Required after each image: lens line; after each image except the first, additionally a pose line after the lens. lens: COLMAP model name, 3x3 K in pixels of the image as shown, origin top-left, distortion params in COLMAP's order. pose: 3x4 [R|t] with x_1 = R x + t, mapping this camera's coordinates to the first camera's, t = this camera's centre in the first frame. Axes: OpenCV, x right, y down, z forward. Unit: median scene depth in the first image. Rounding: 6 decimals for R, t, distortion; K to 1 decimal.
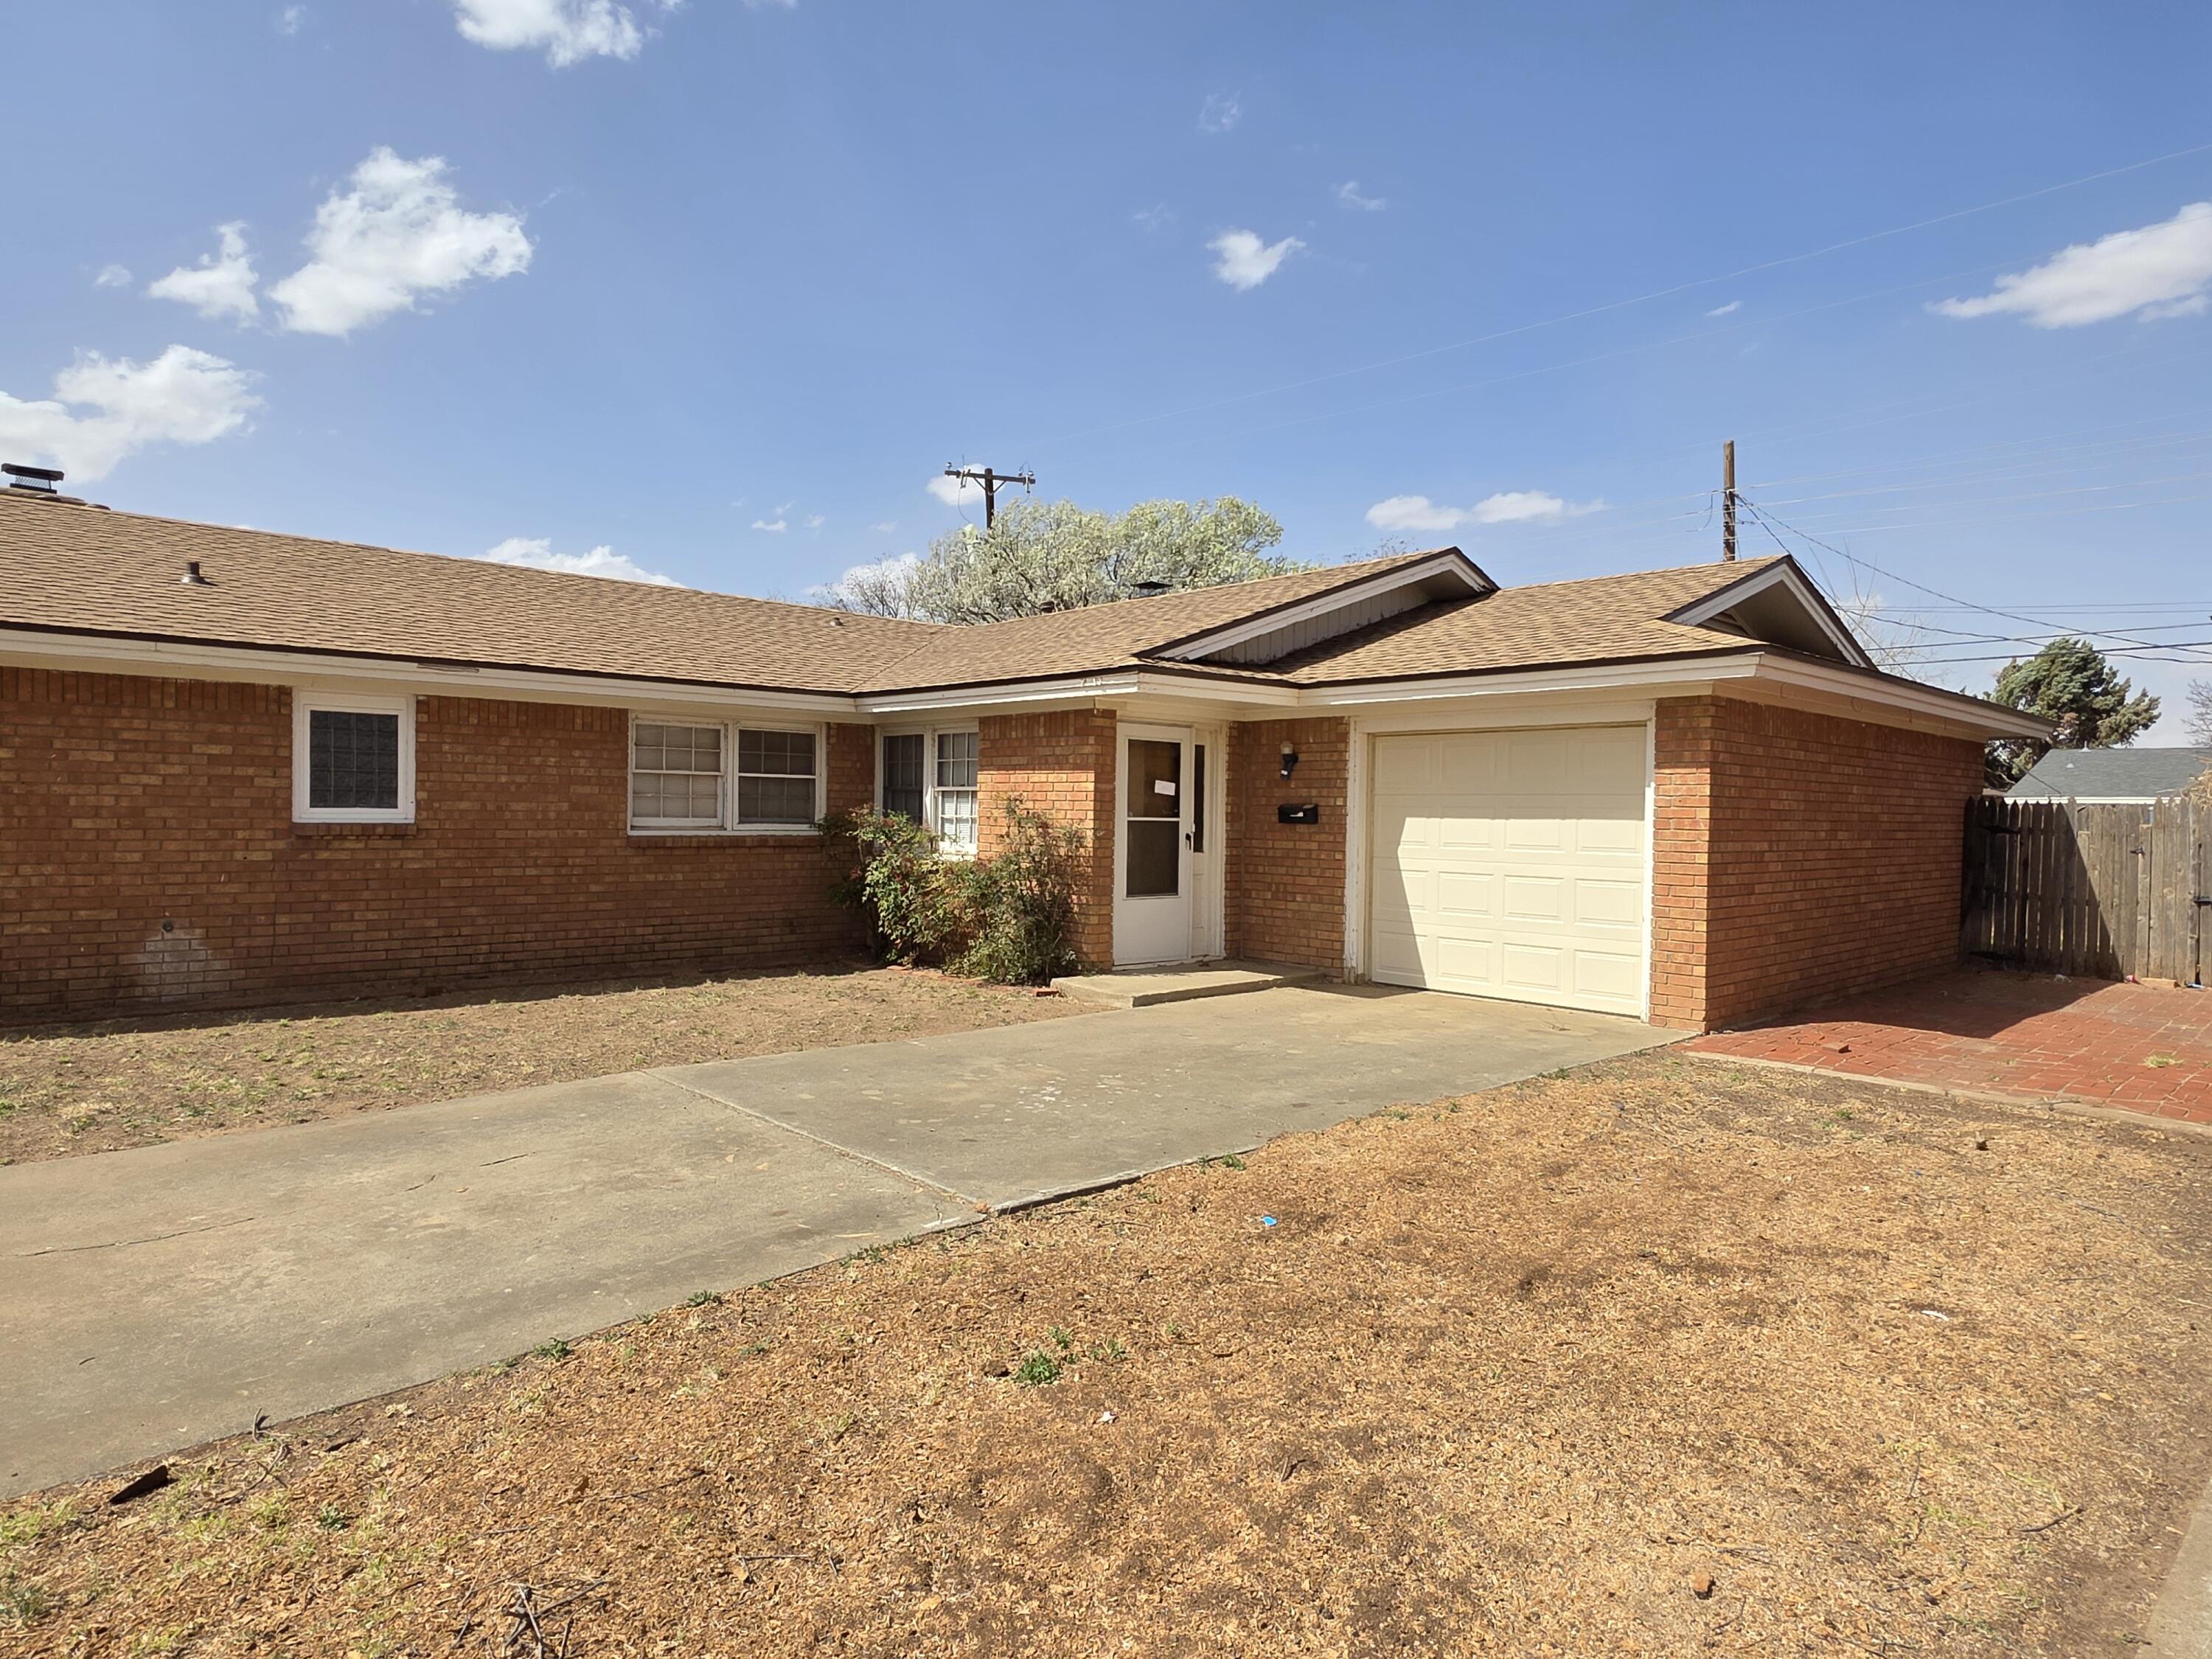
lens RADIAL K [[1234.6, 0, 1104.2], [0, 1234.6, 823.9], [0, 0, 1]] dist [-0.003103, -0.000076]
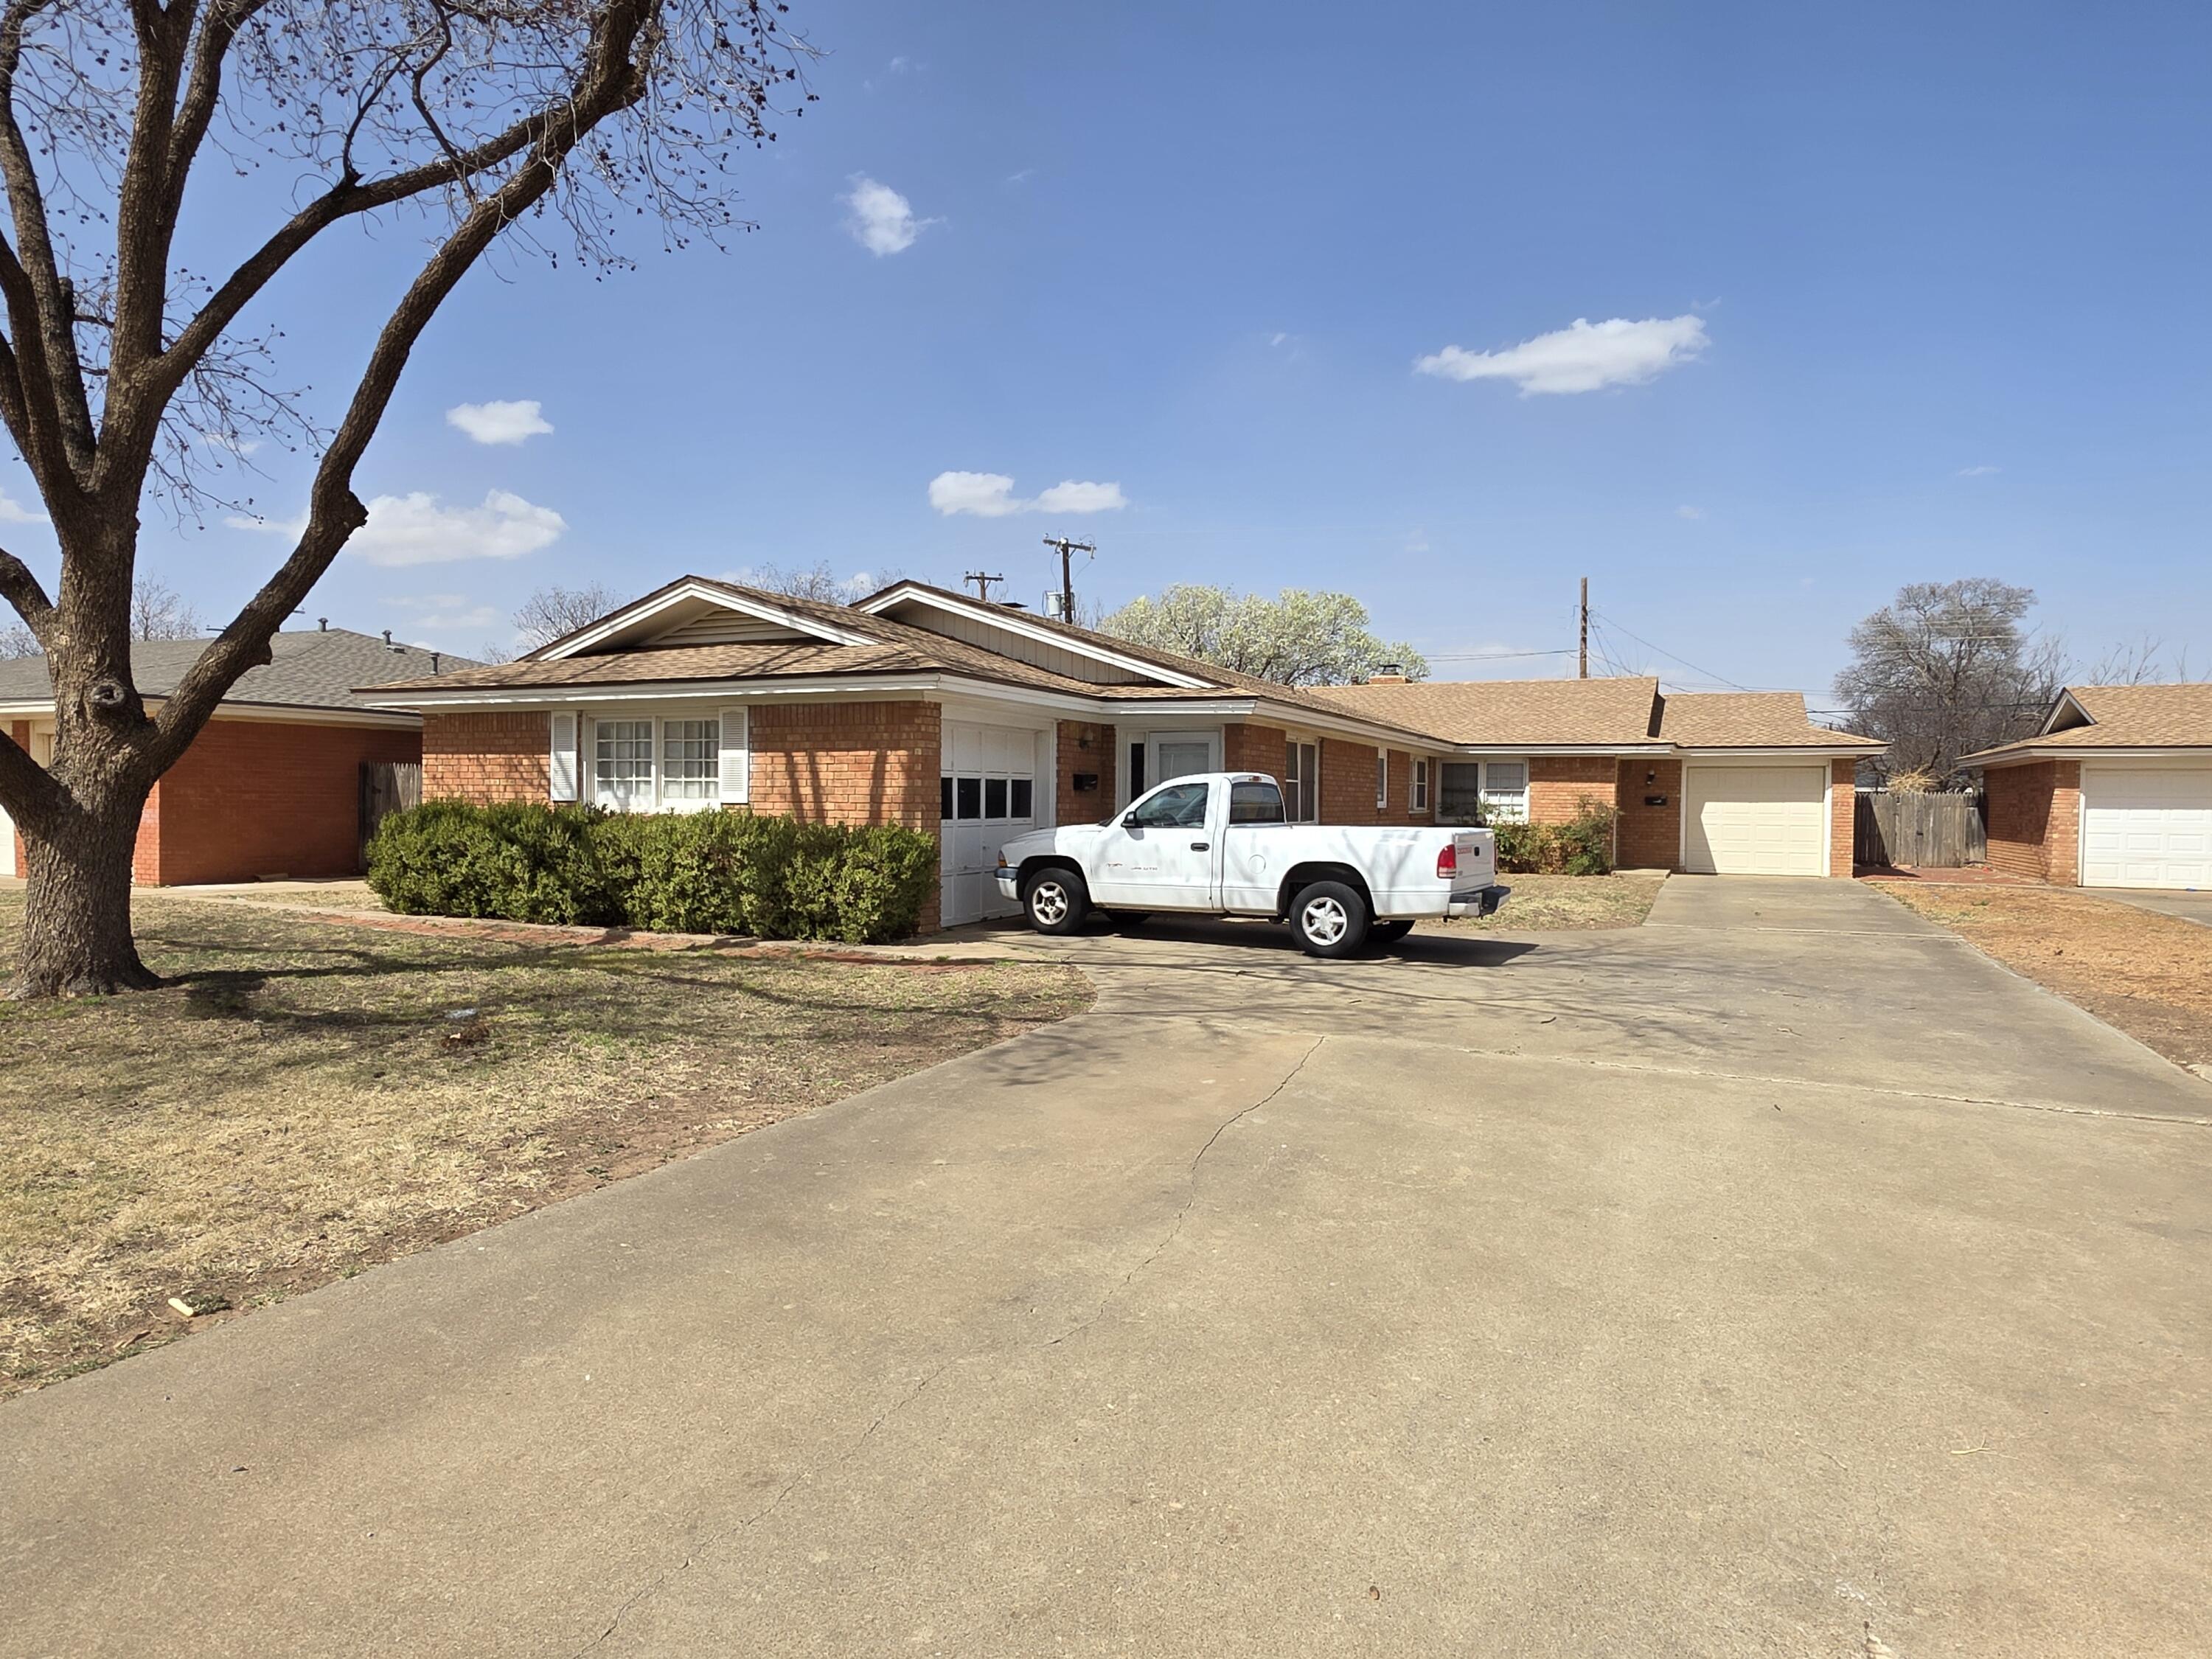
lens RADIAL K [[1234.6, 0, 1108.9], [0, 1234.6, 827.4], [0, 0, 1]] dist [-0.003103, -0.000076]
pose [[0.929800, -0.014471, 0.367780, -1.627395], [0.007857, 0.999779, 0.019474, -0.011249], [-0.367981, -0.015218, 0.929709, -0.762640]]
